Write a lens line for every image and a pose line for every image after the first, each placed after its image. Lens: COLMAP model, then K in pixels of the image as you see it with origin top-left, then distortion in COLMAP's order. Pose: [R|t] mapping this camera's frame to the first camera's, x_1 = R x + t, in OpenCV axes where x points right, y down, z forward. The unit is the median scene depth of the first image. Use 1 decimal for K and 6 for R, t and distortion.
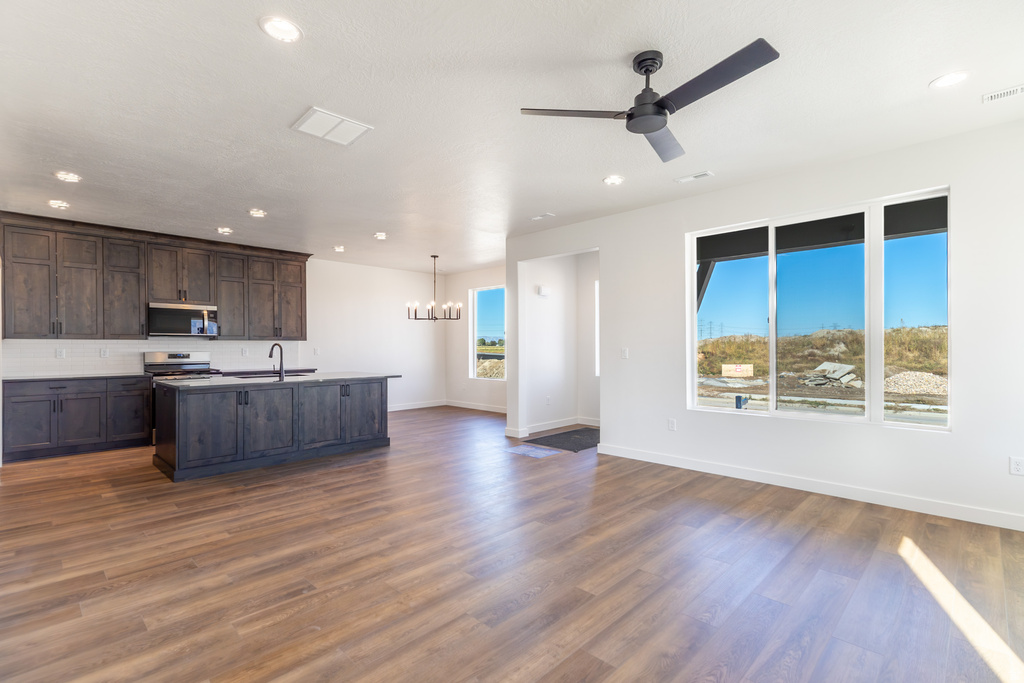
lens RADIAL K [[471.6, 0, 505.3], [0, 471.6, 348.2], [0, 0, 1]] dist [0.002316, 0.000214]
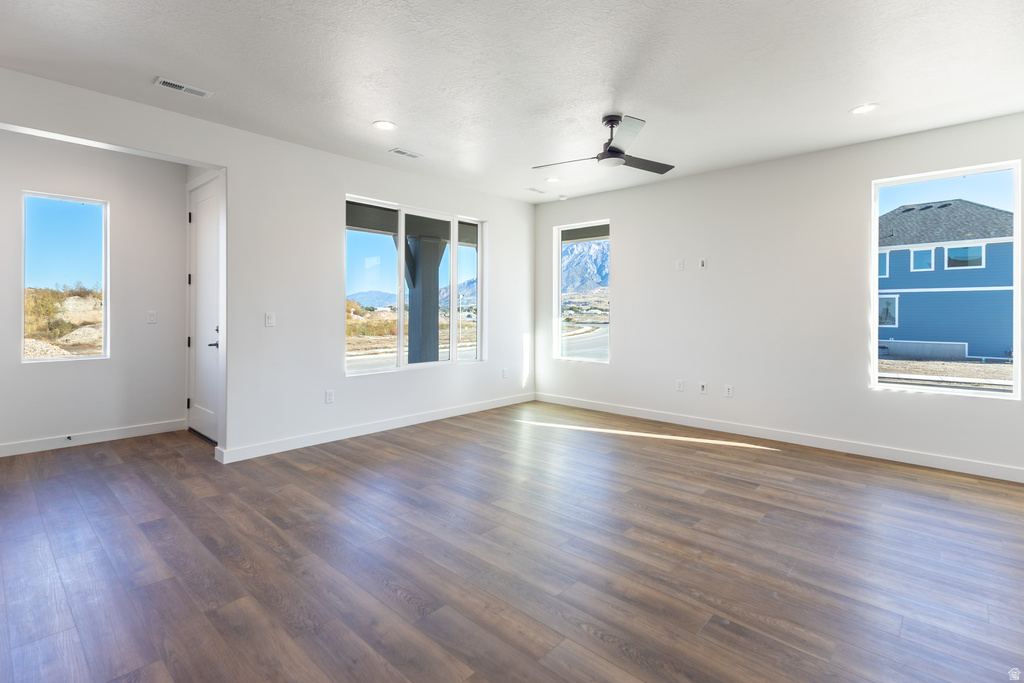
lens RADIAL K [[485.7, 0, 509.7], [0, 485.7, 310.4], [0, 0, 1]] dist [0.000618, -0.000010]
pose [[-0.031232, 0.002886, 0.999508, -1.161752], [0.001666, 0.999995, -0.002836, -0.005790], [-0.999511, 0.001576, -0.031236, 1.311258]]
